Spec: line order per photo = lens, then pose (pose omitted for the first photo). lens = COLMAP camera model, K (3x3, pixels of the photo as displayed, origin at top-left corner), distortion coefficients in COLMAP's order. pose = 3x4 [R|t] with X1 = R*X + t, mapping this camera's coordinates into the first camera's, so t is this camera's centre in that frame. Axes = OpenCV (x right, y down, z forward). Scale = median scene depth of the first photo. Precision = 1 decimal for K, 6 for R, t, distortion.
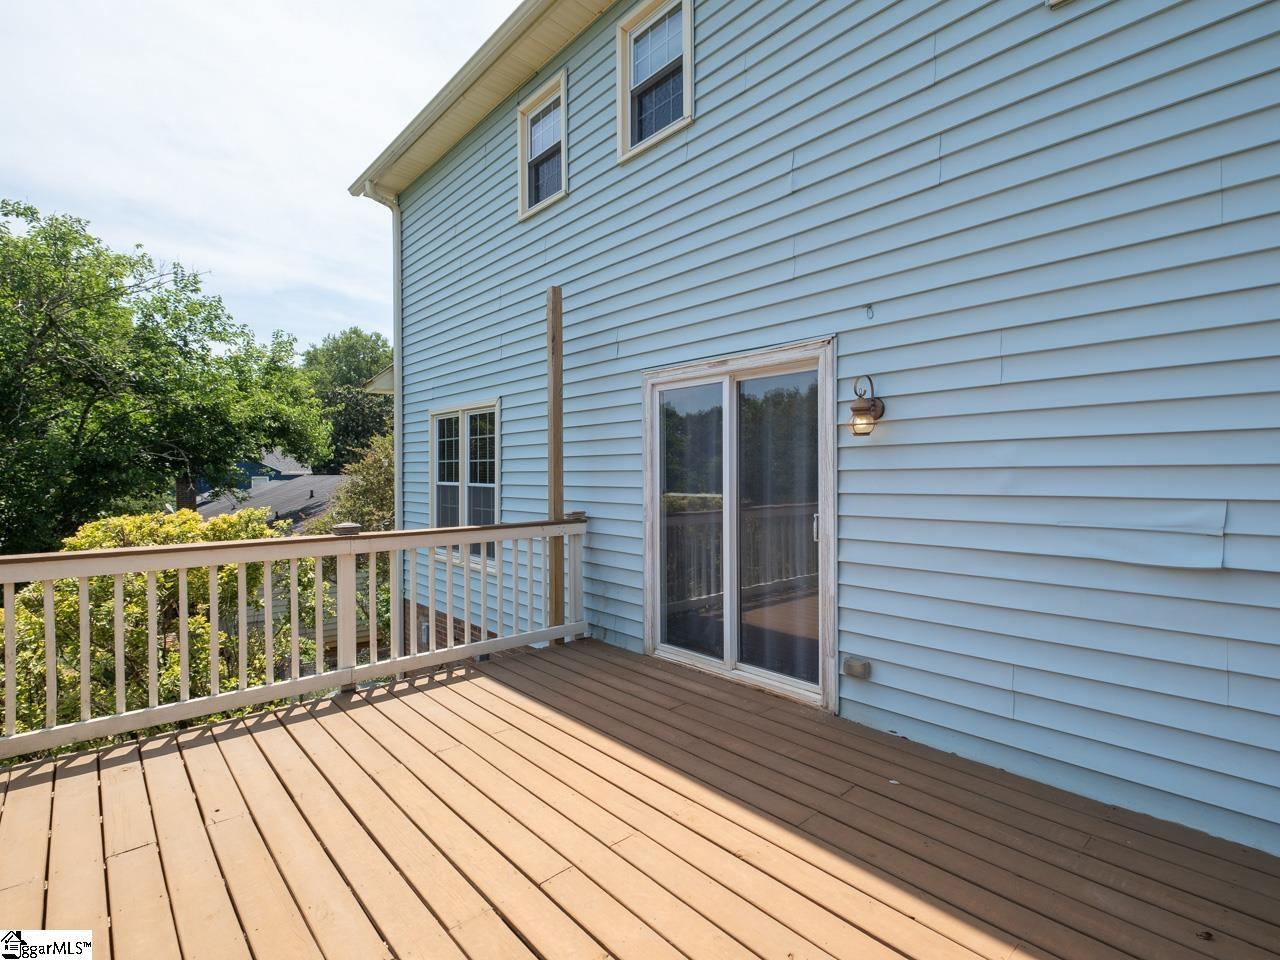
lens RADIAL K [[626.0, 0, 647.0], [0, 626.0, 468.1], [0, 0, 1]] dist [0.006203, -0.007245]
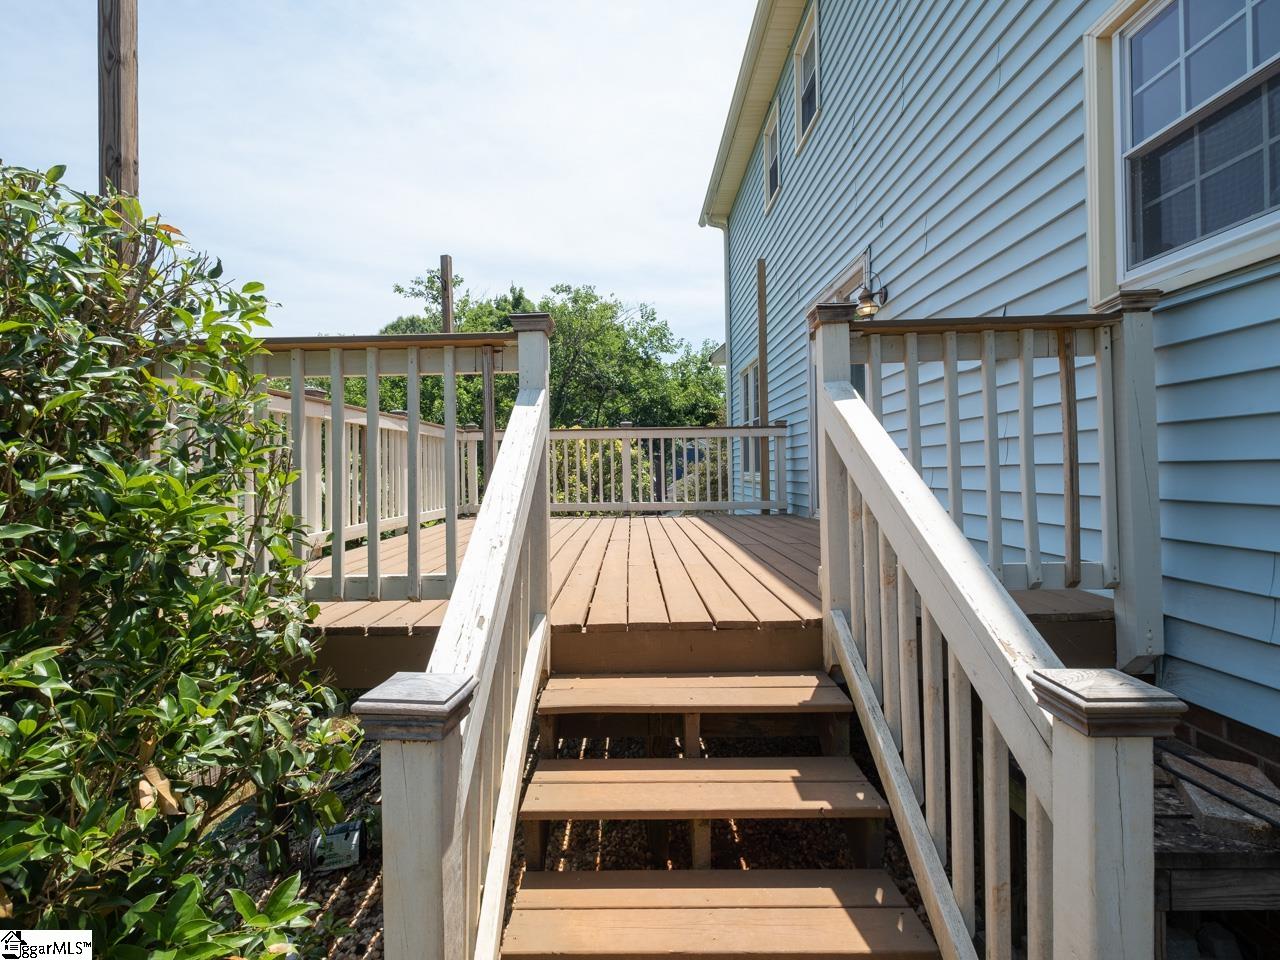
lens RADIAL K [[626.0, 0, 636.1], [0, 626.0, 479.7], [0, 0, 1]] dist [0.006203, -0.007245]
pose [[0.732682, -0.003112, -0.680564, 0.707087], [0.011671, 0.999900, 0.007993, 0.224872], [0.680472, -0.013799, 0.732645, -0.267317]]
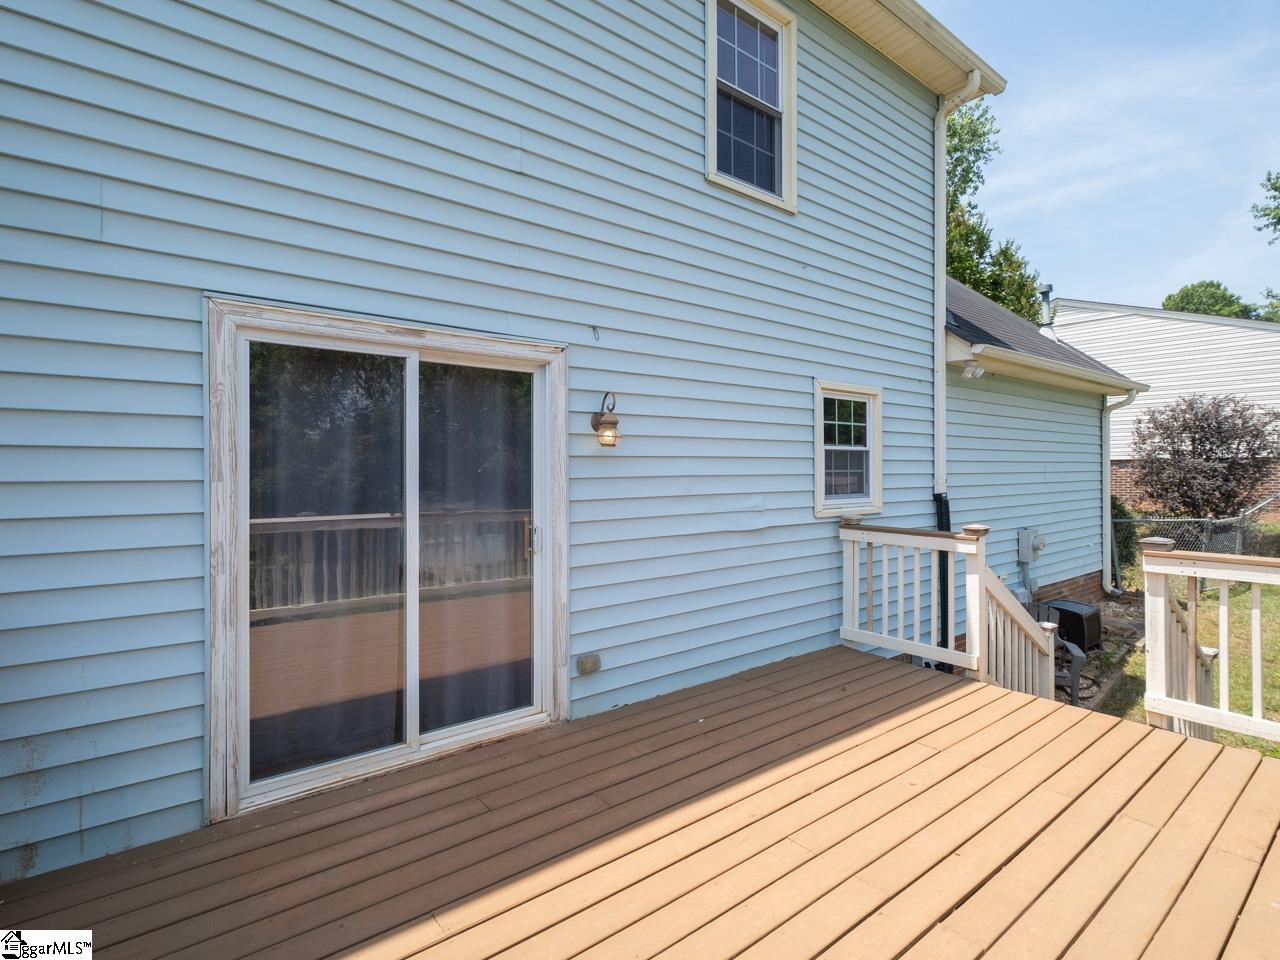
lens RADIAL K [[658.3, 0, 640.9], [0, 658.3, 476.4], [0, 0, 1]] dist [0.000013, -0.002283]
pose [[0.044650, 0.007325, 0.998976, -0.634035], [0.004911, 0.999959, -0.007552, 0.007453], [-0.998991, 0.005243, 0.044612, 0.700892]]
